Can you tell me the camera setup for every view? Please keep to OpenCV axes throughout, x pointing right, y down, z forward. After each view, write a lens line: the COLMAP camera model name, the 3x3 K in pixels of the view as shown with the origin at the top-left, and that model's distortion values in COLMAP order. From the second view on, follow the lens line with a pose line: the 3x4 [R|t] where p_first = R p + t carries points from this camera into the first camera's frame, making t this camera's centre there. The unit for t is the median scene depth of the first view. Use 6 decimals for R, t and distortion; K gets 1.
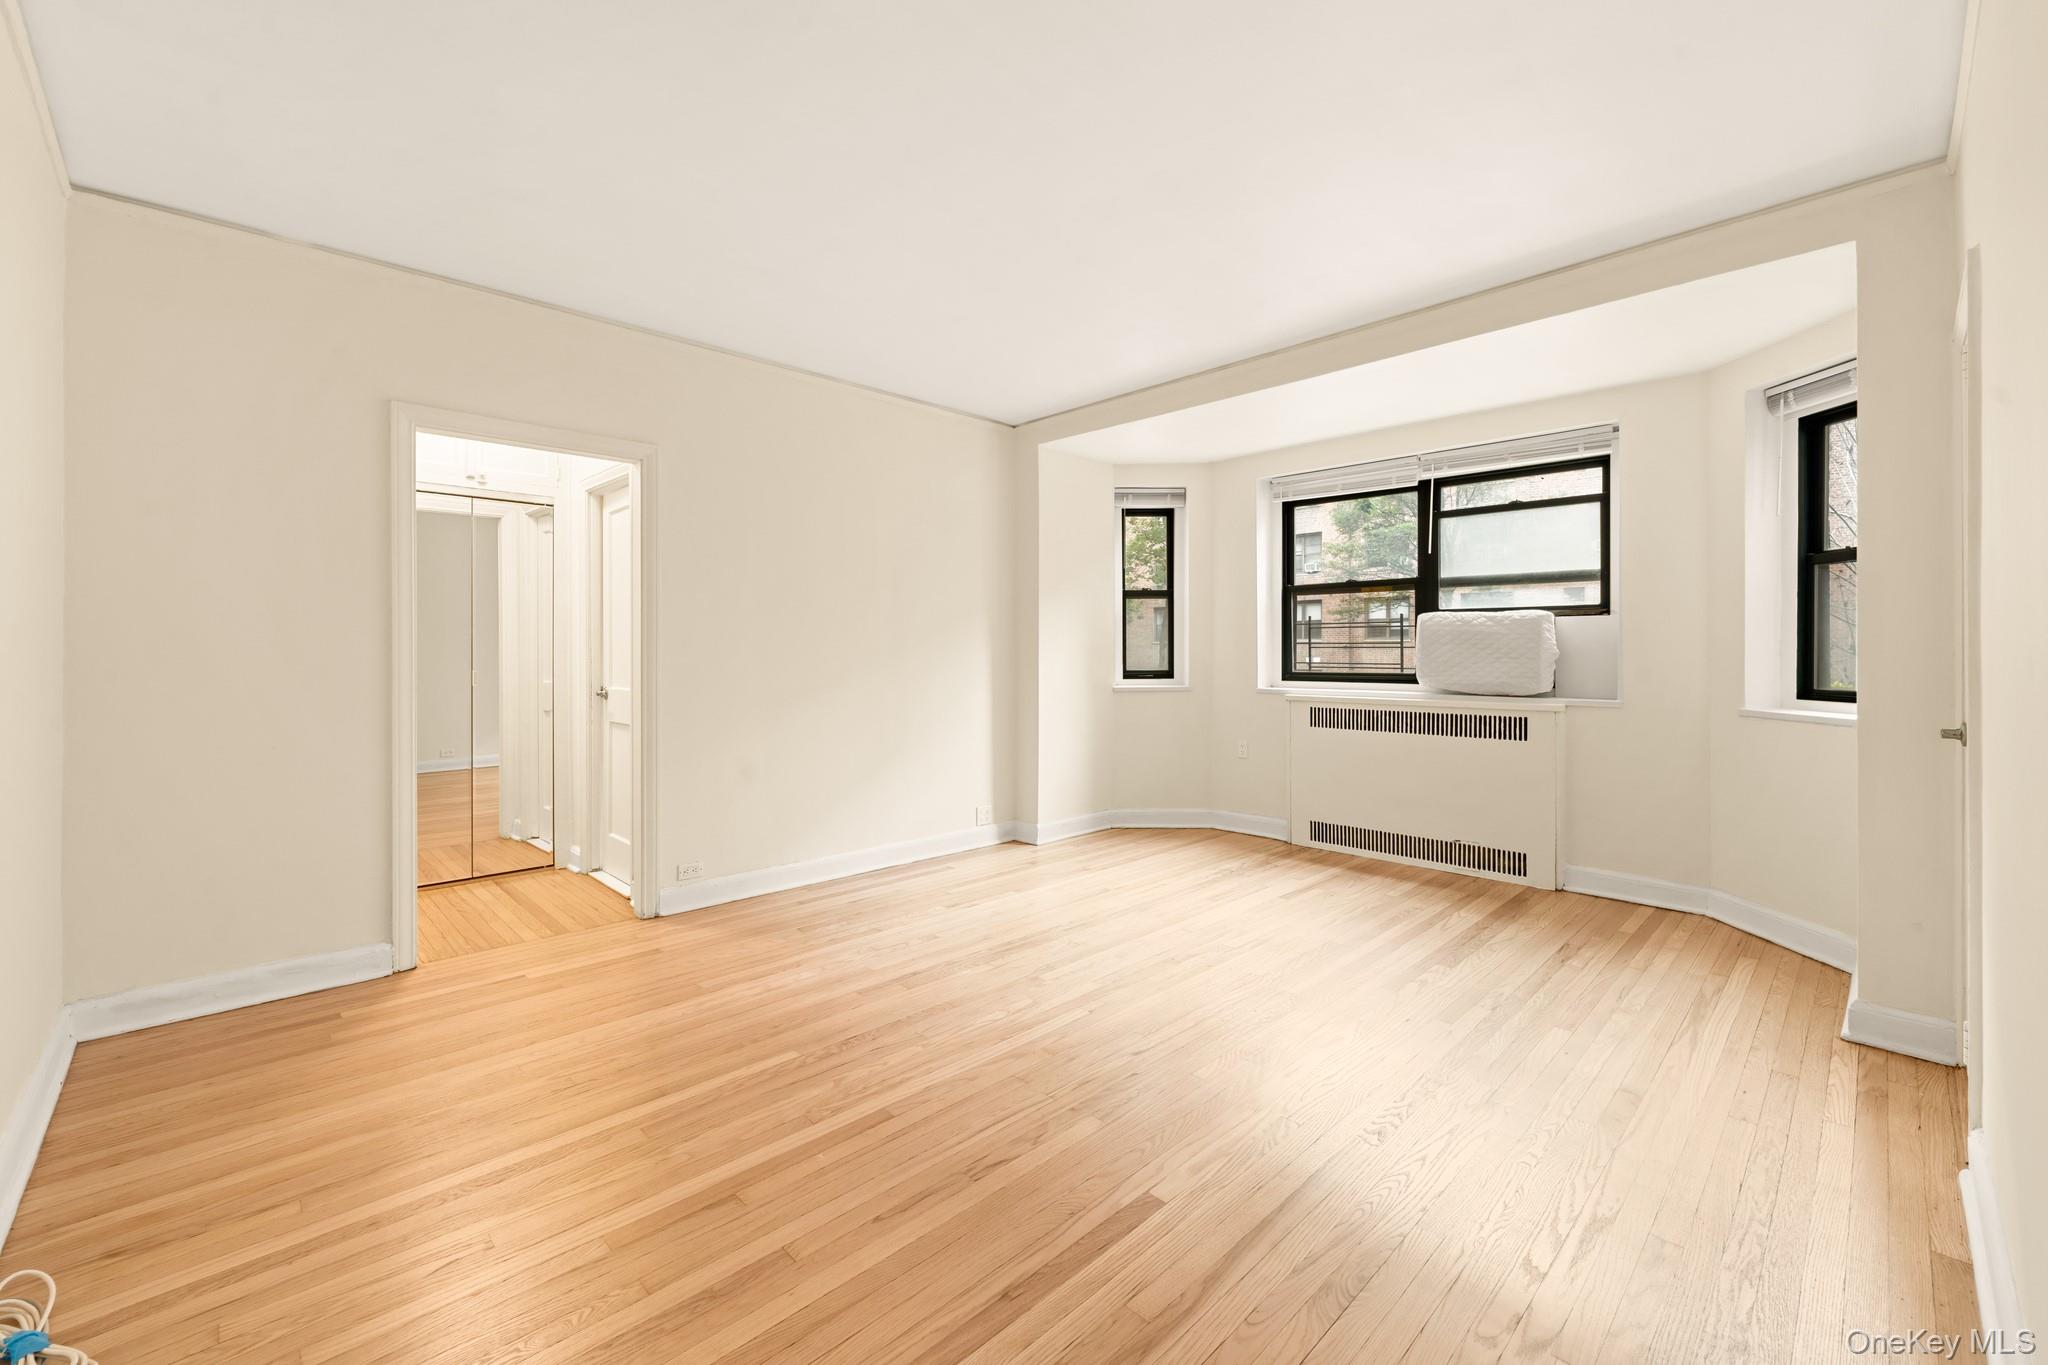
lens RADIAL K [[834.3, 0, 1025.8], [0, 834.3, 646.0], [0, 0, 1]] dist [0.000894, -0.000278]
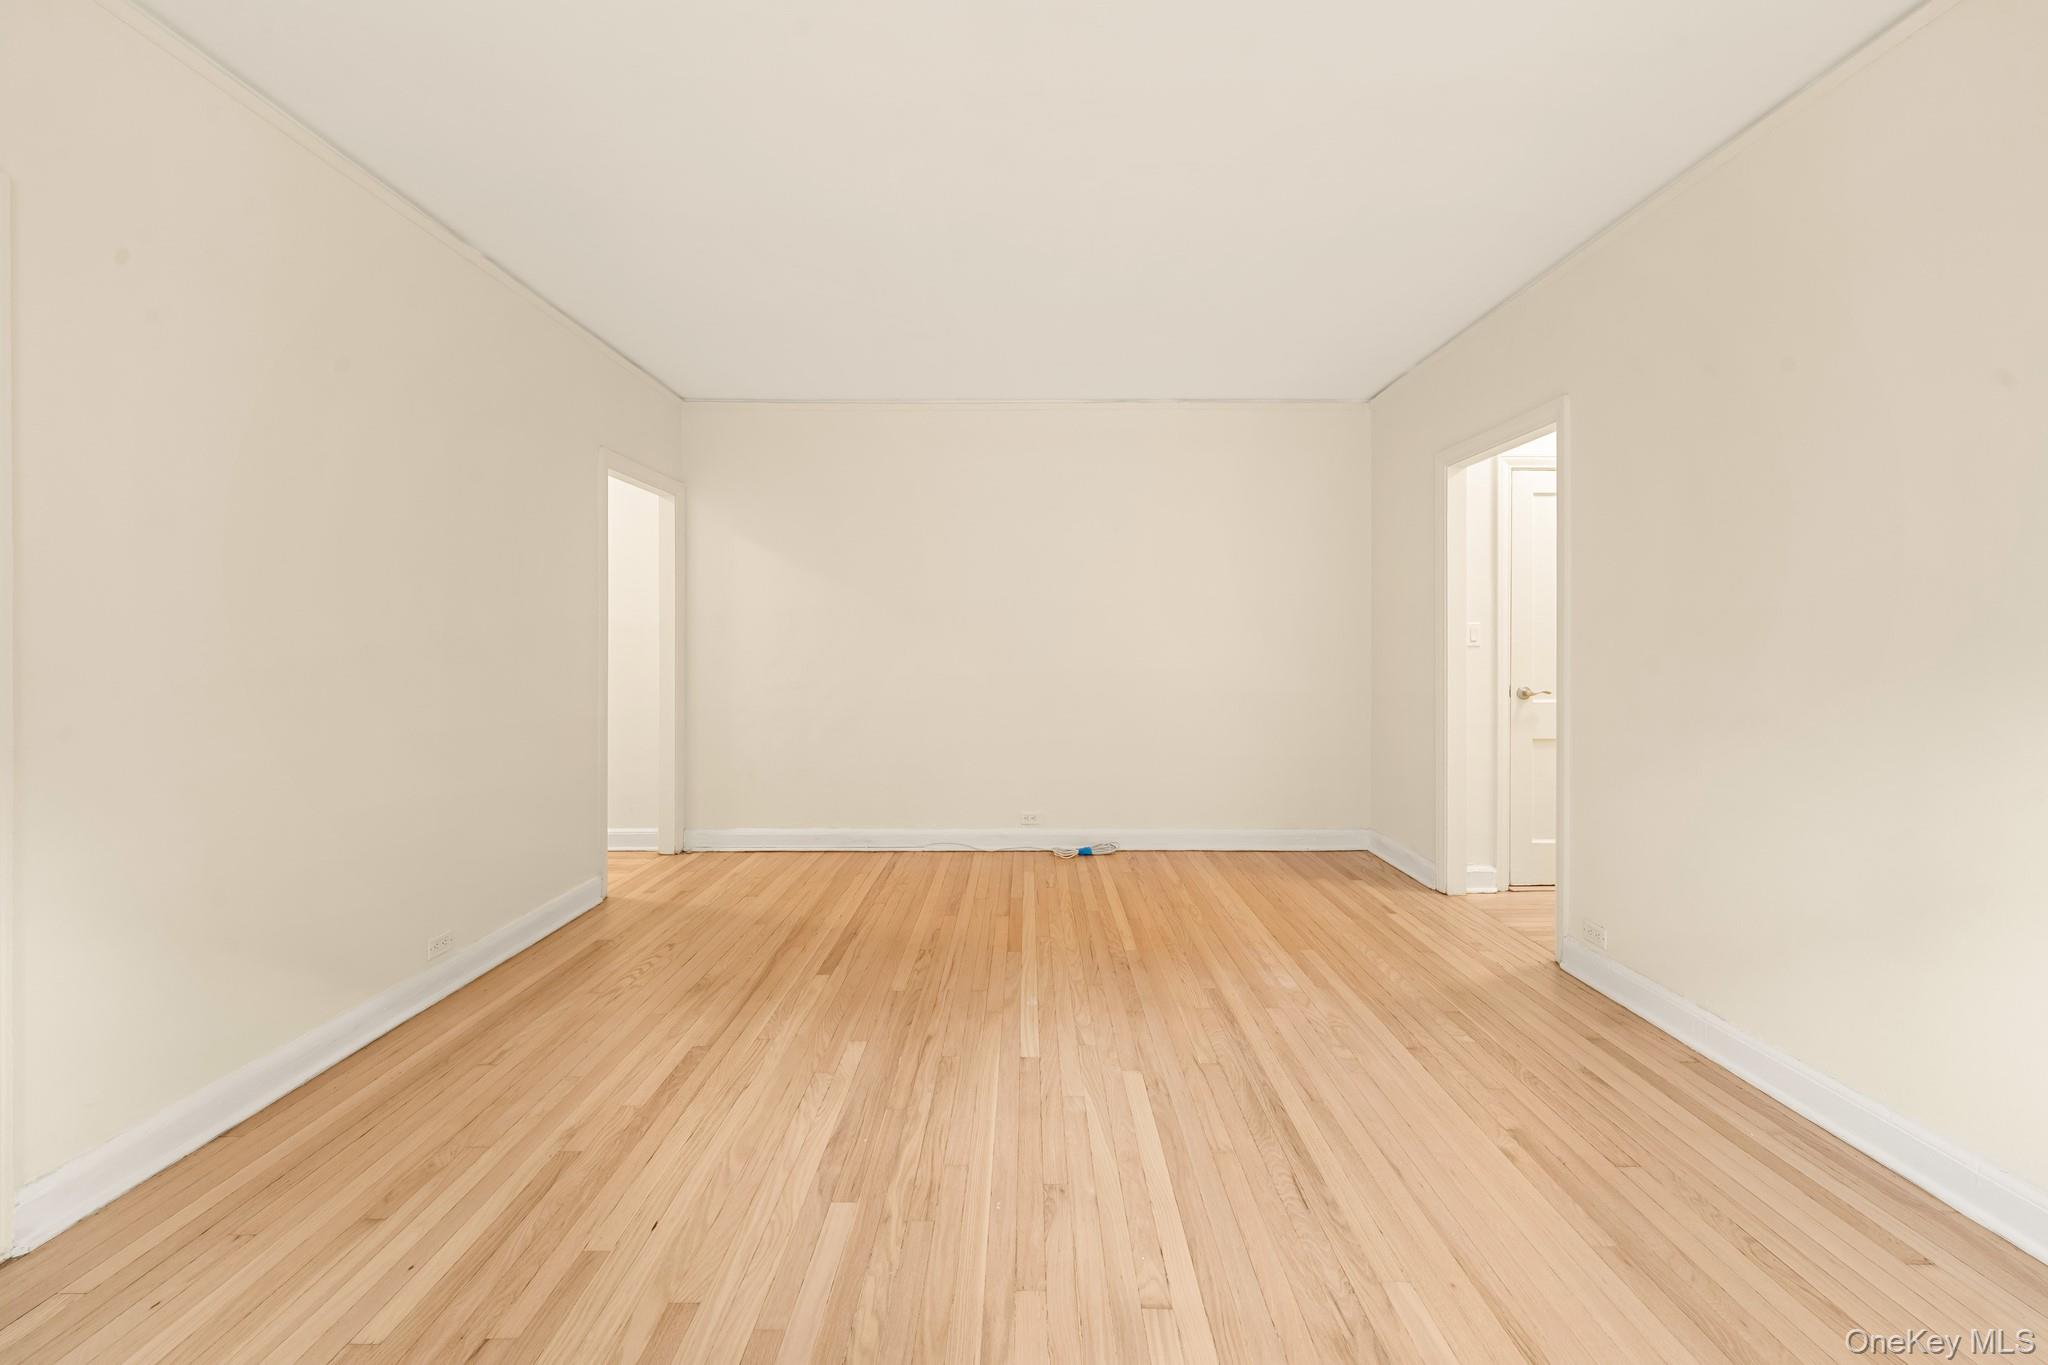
lens RADIAL K [[834.3, 0, 1025.8], [0, 834.3, 646.0], [0, 0, 1]] dist [0.000894, -0.000278]
pose [[-0.698504, 0.002514, -0.715601, 0.450447], [0.004602, 0.999989, -0.000978, 0.005094], [0.715591, -0.003976, -0.698508, 1.039865]]
